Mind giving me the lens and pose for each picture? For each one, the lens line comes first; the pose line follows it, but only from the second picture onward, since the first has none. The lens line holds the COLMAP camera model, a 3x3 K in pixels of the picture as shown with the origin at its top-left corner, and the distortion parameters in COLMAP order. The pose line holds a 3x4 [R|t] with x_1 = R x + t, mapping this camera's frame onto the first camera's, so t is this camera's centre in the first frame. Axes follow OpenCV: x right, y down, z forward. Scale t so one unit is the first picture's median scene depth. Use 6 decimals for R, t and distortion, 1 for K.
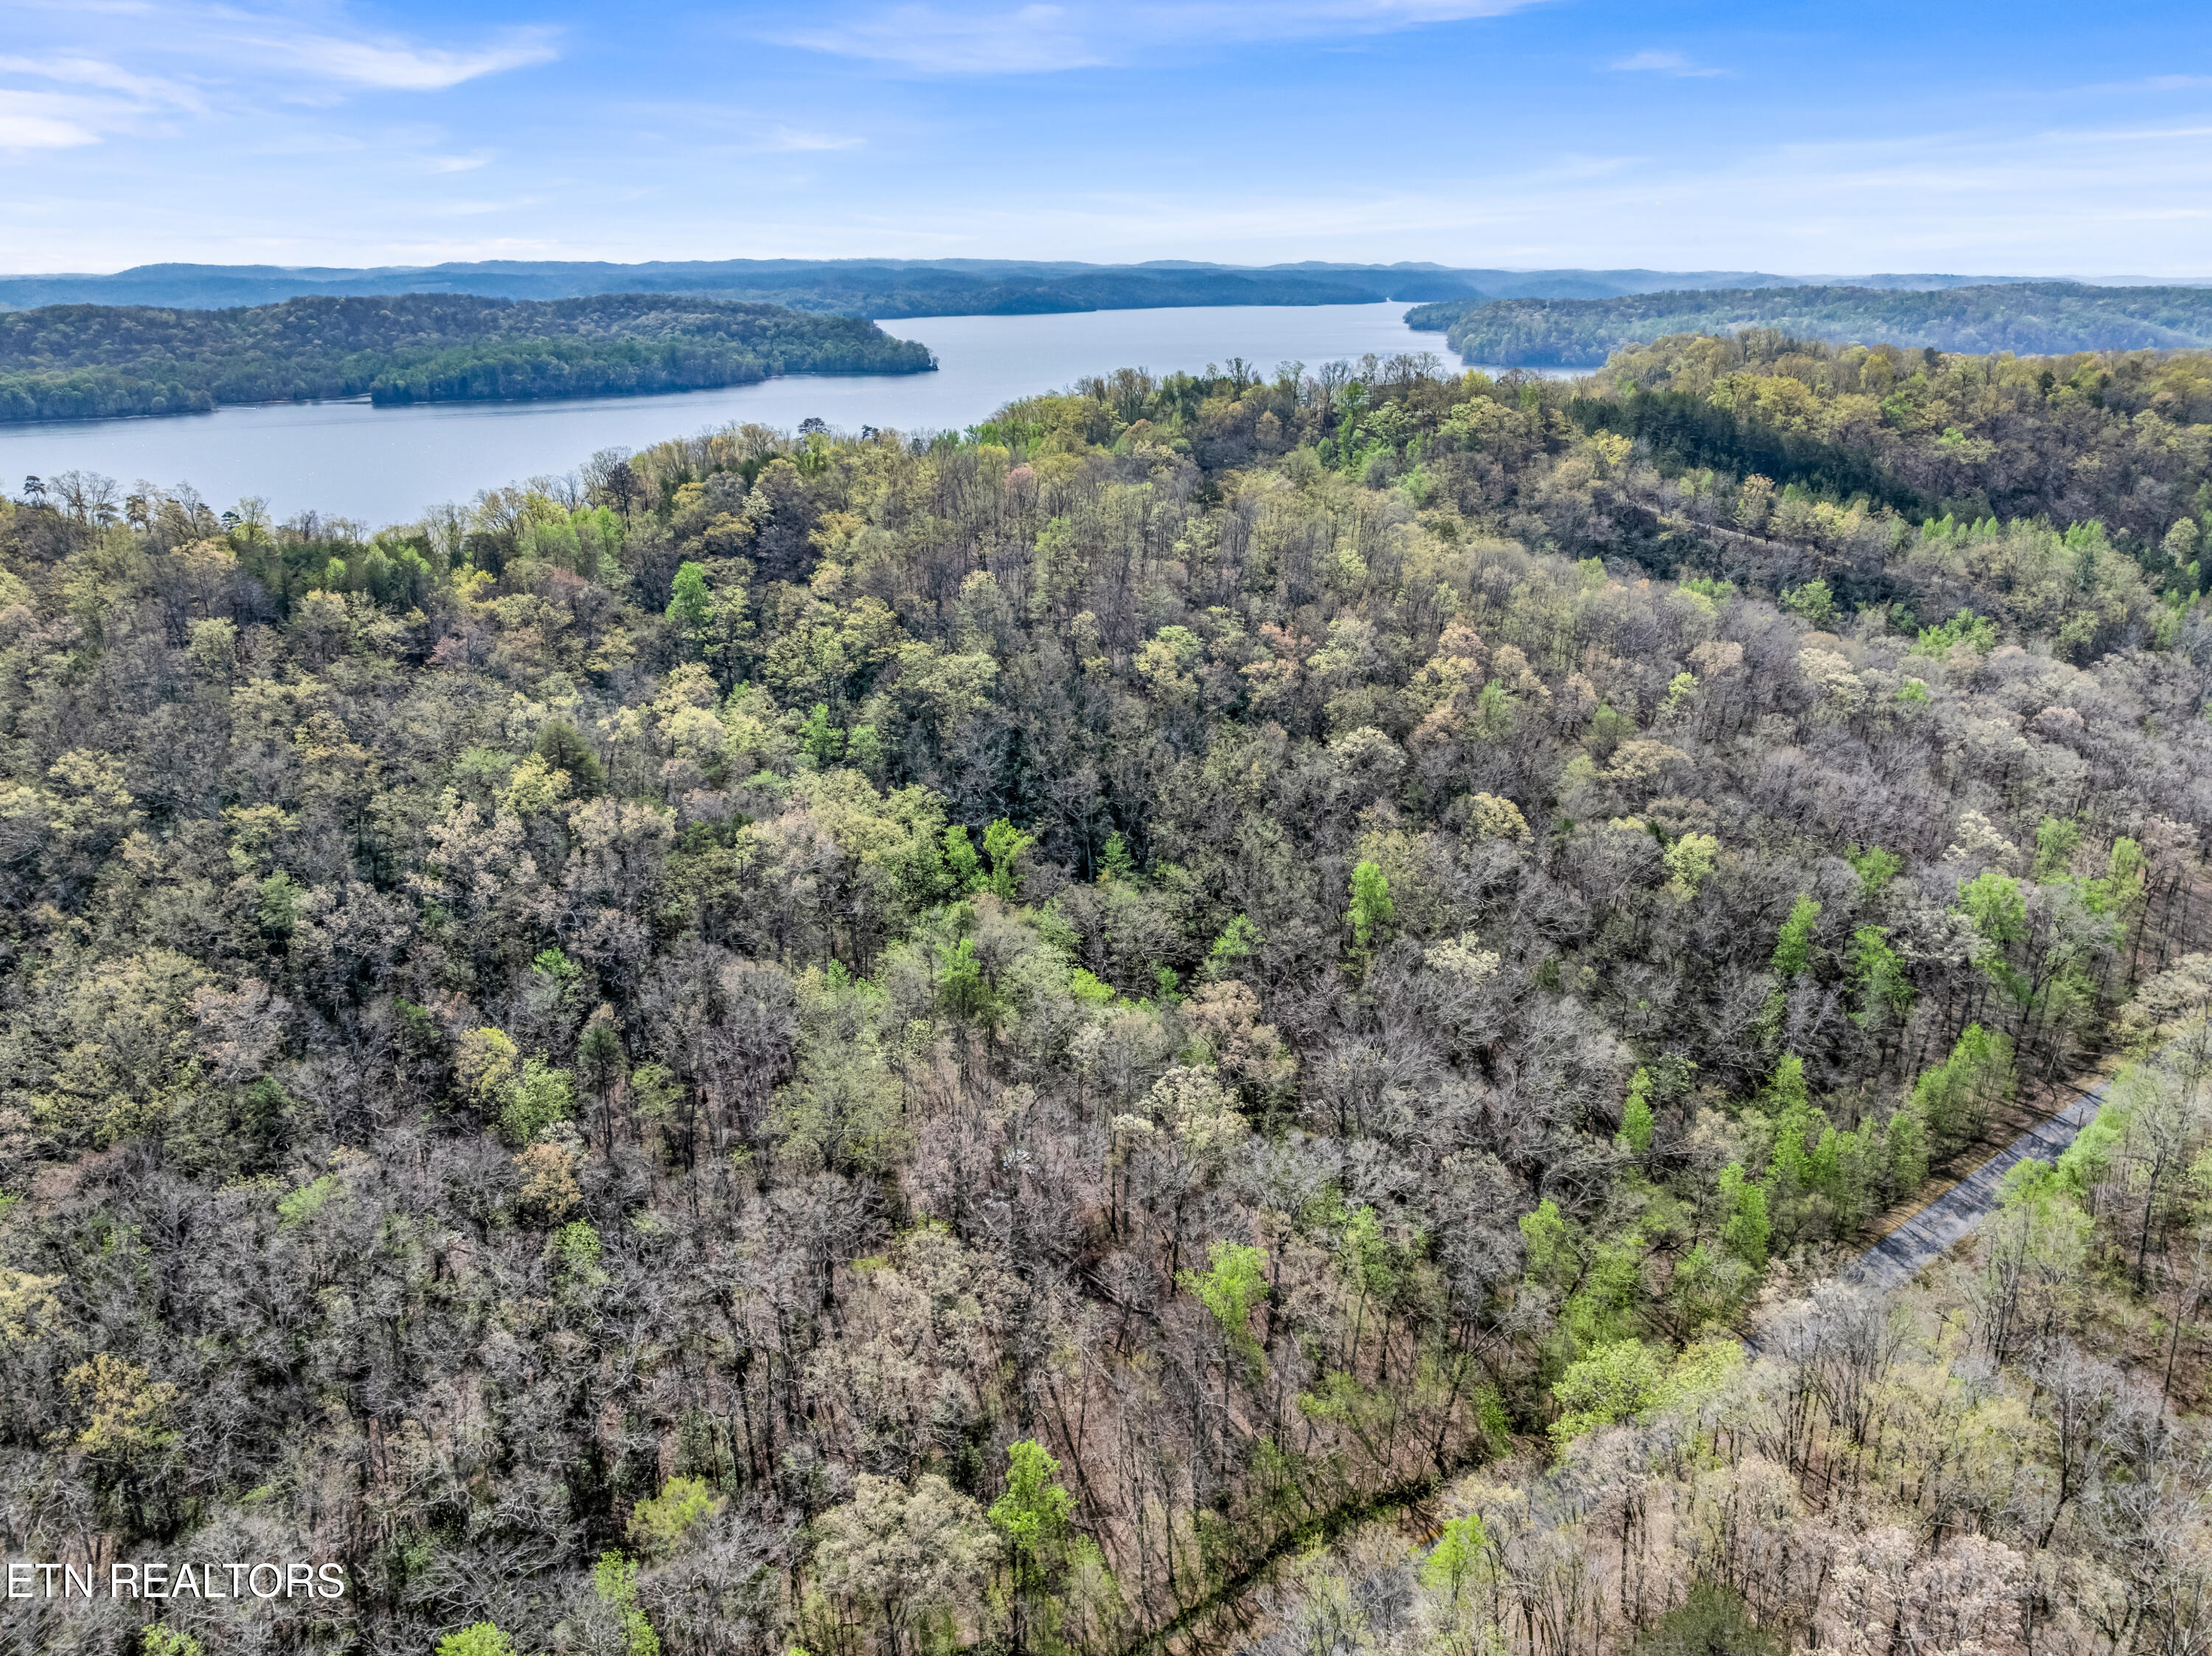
lens RADIAL K [[1594.8, 0, 1117.9], [0, 1594.8, 814.8], [0, 0, 1]] dist [-0.047527, 0.019186]
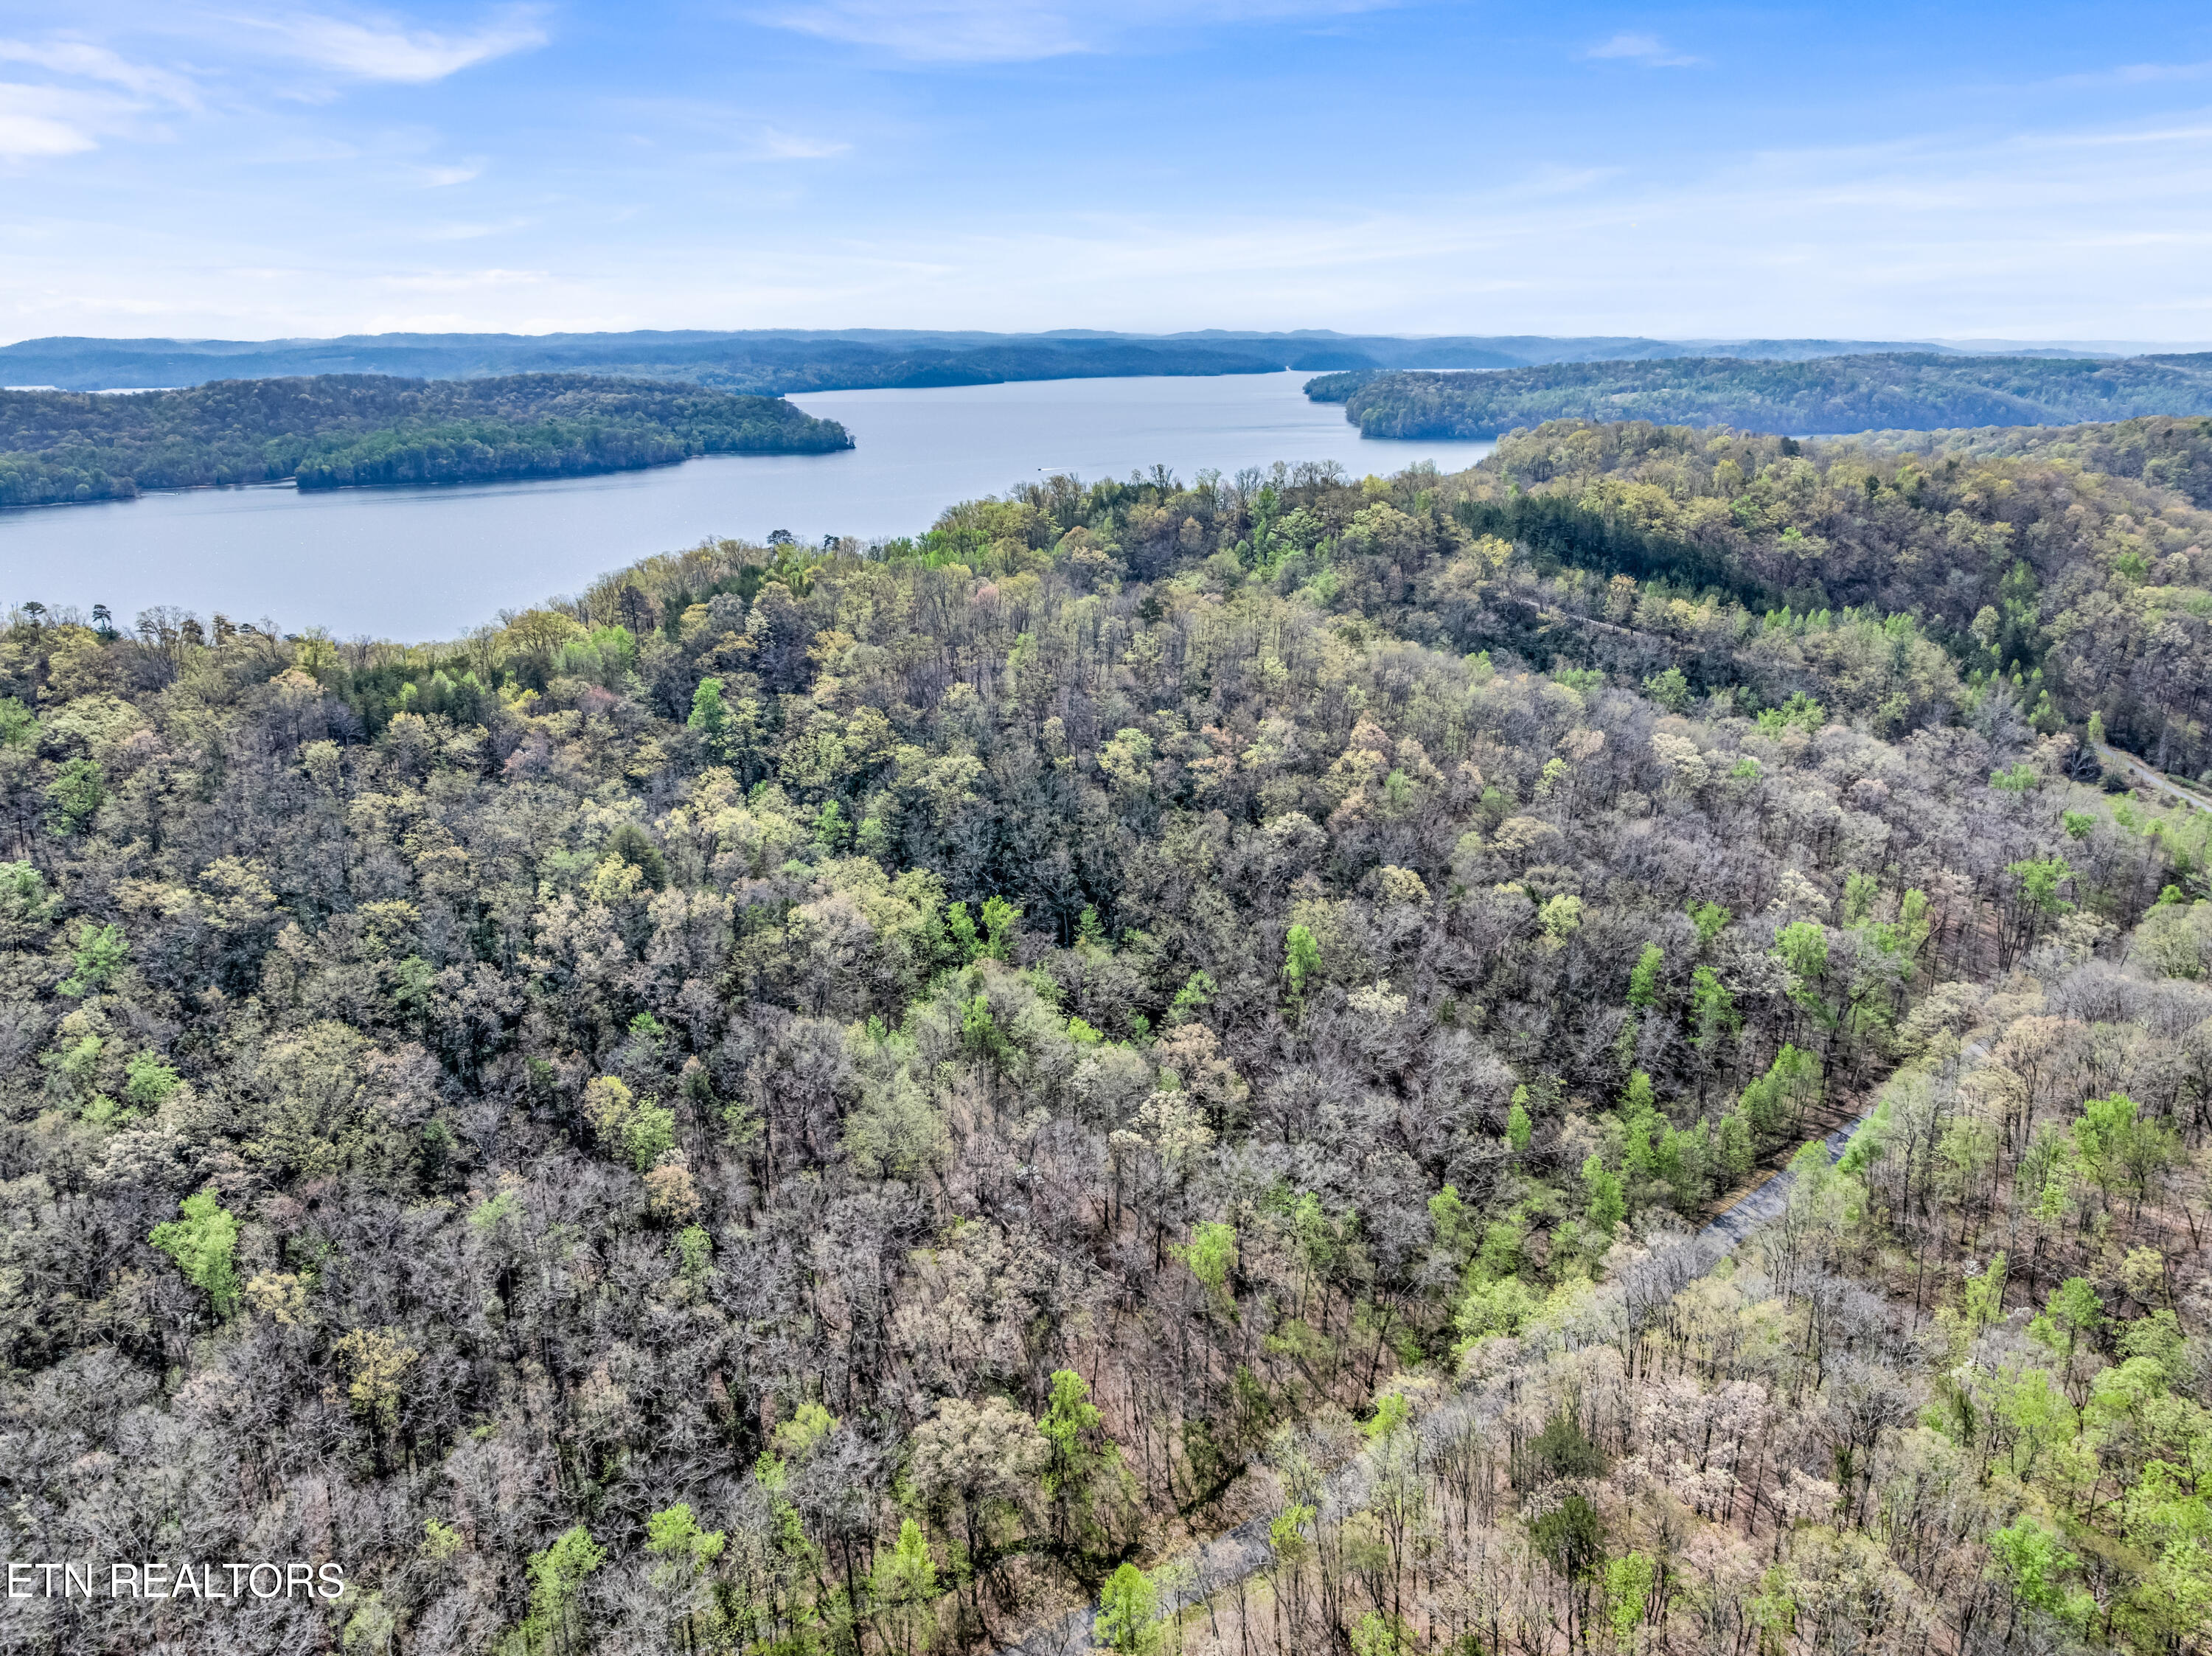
lens RADIAL K [[1594.8, 0, 1118.9], [0, 1594.8, 812.6], [0, 0, 1]] dist [-0.047527, 0.019186]
pose [[0.998244, -0.020036, 0.055741, -0.027970], [0.022222, 0.998997, -0.038882, -0.007144], [-0.054906, 0.040052, 0.997688, -0.127073]]
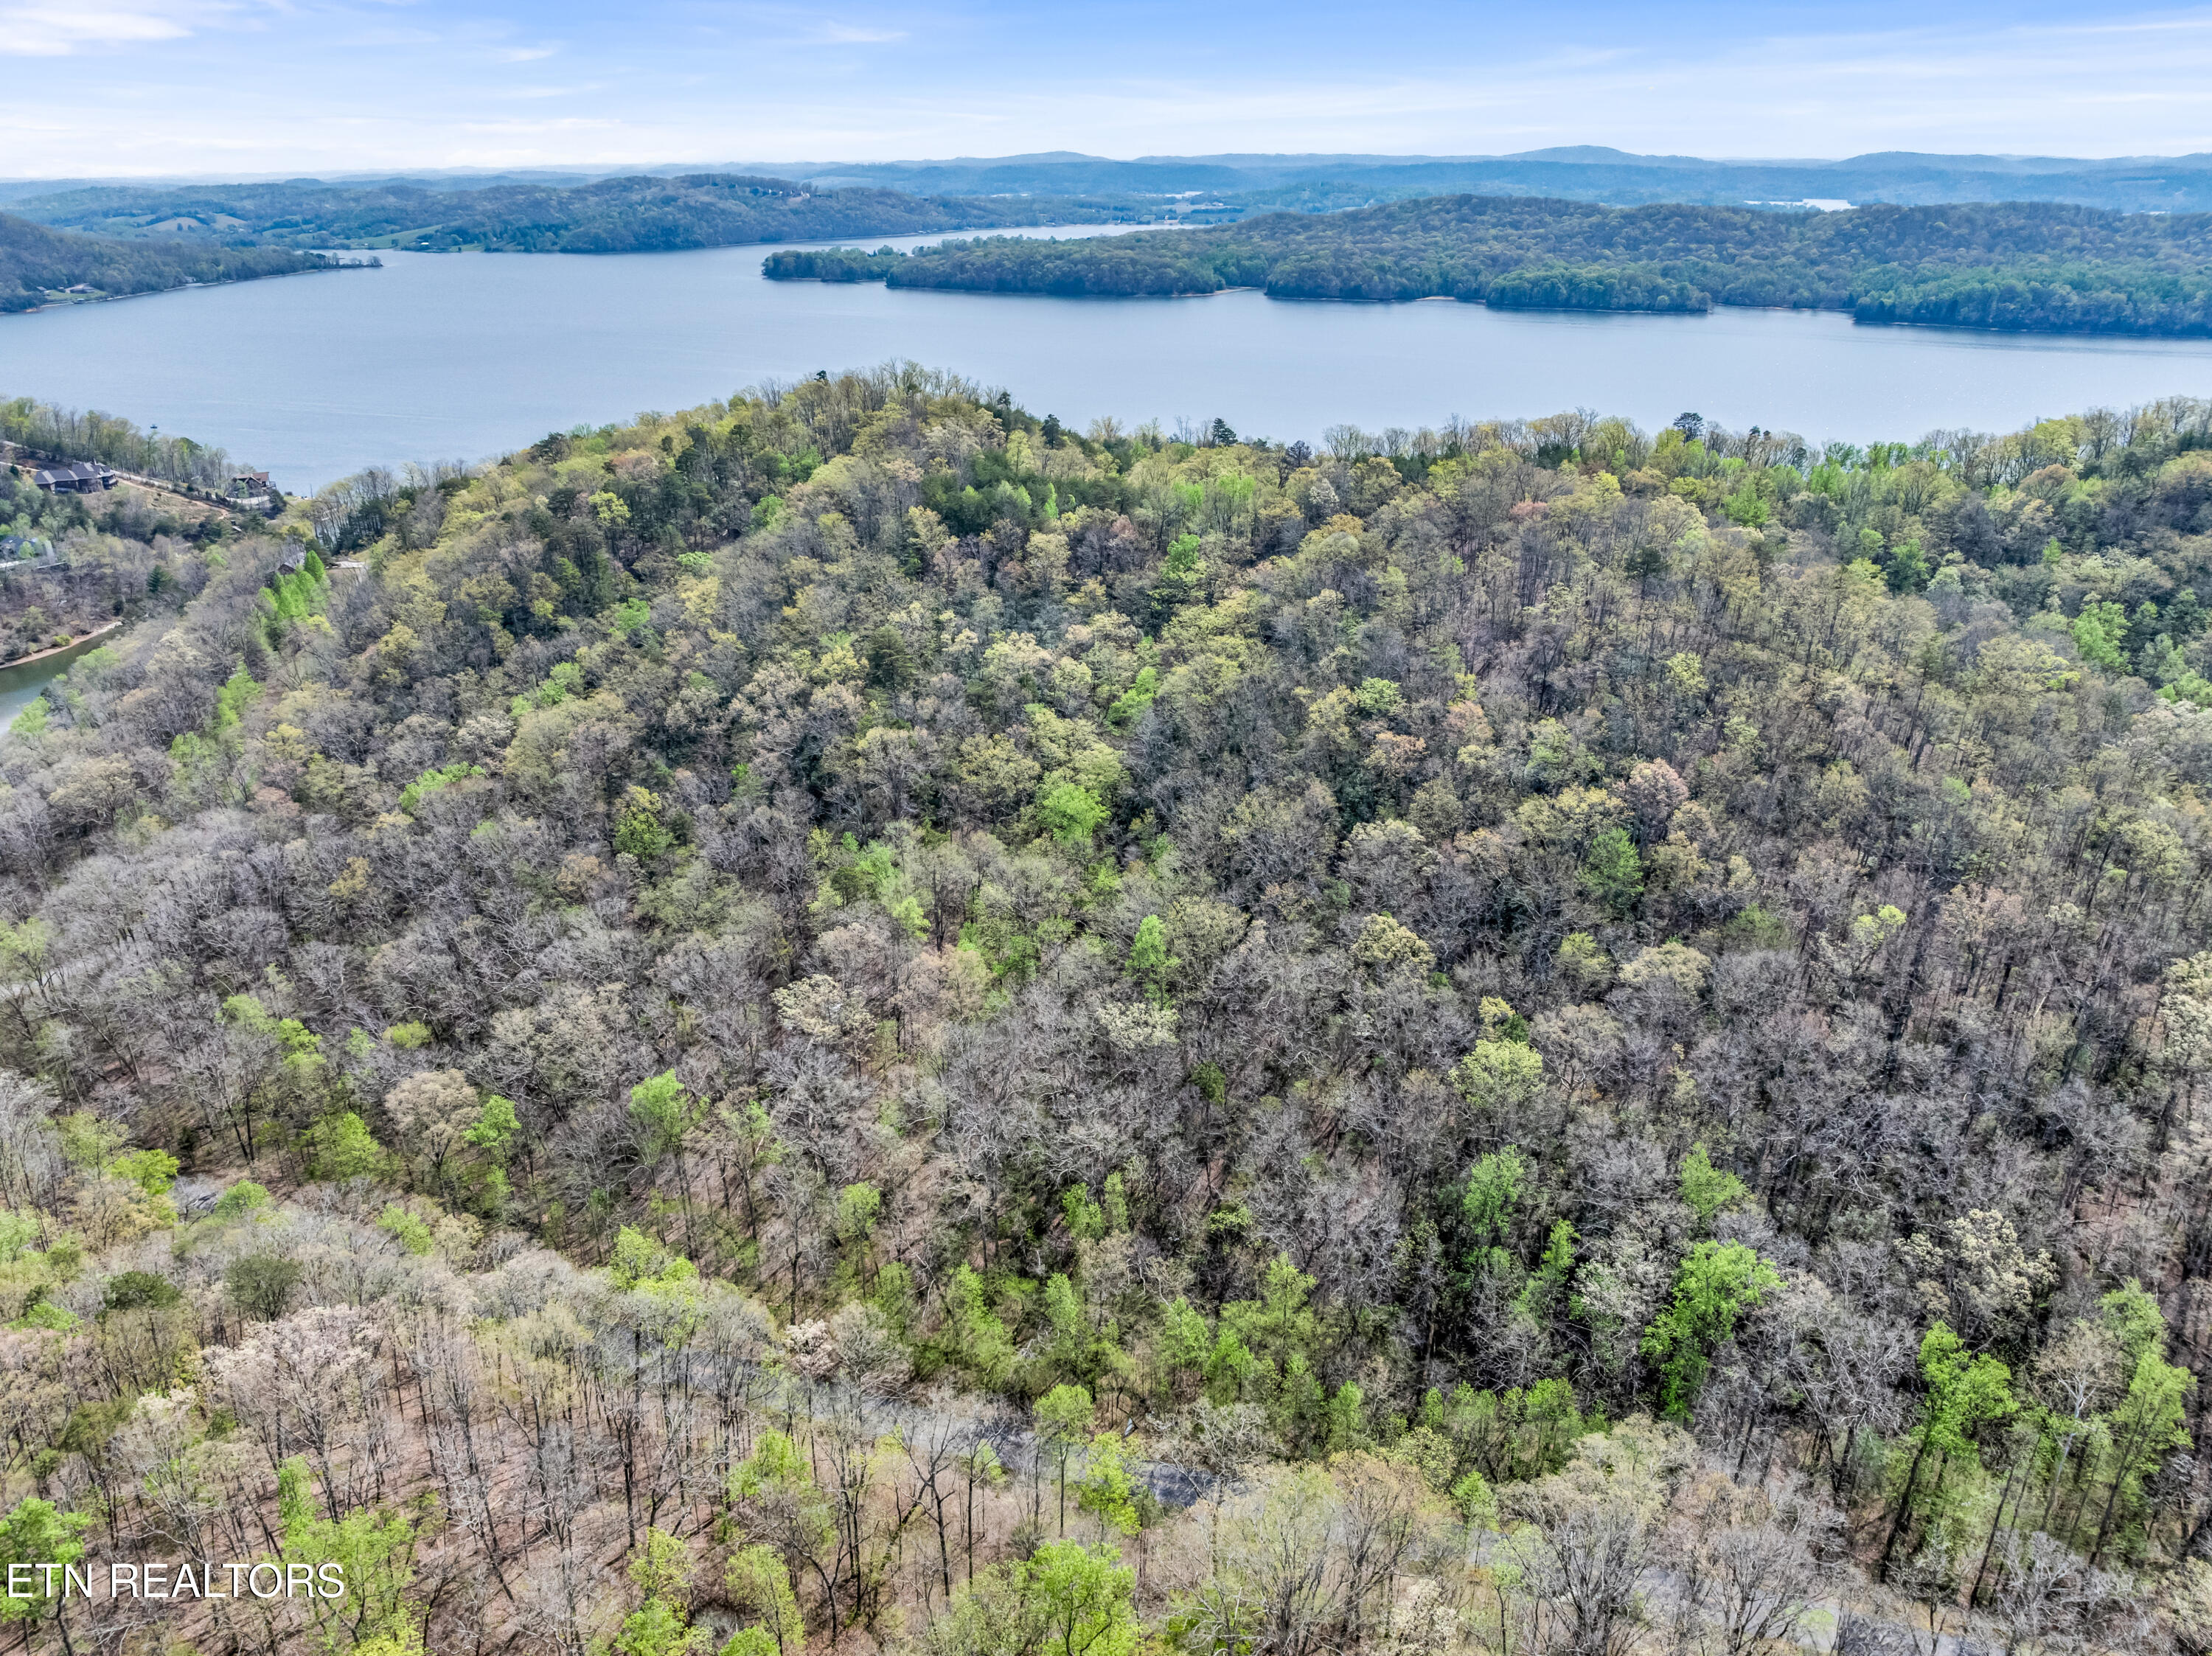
lens RADIAL K [[1594.8, 0, 1110.7], [0, 1594.8, 821.8], [0, 0, 1]] dist [-0.047527, 0.019186]
pose [[0.562647, 0.318043, -0.763071, 0.532814], [-0.264482, 0.943774, 0.198344, -0.134147], [0.783249, 0.090221, 0.615128, 0.166592]]
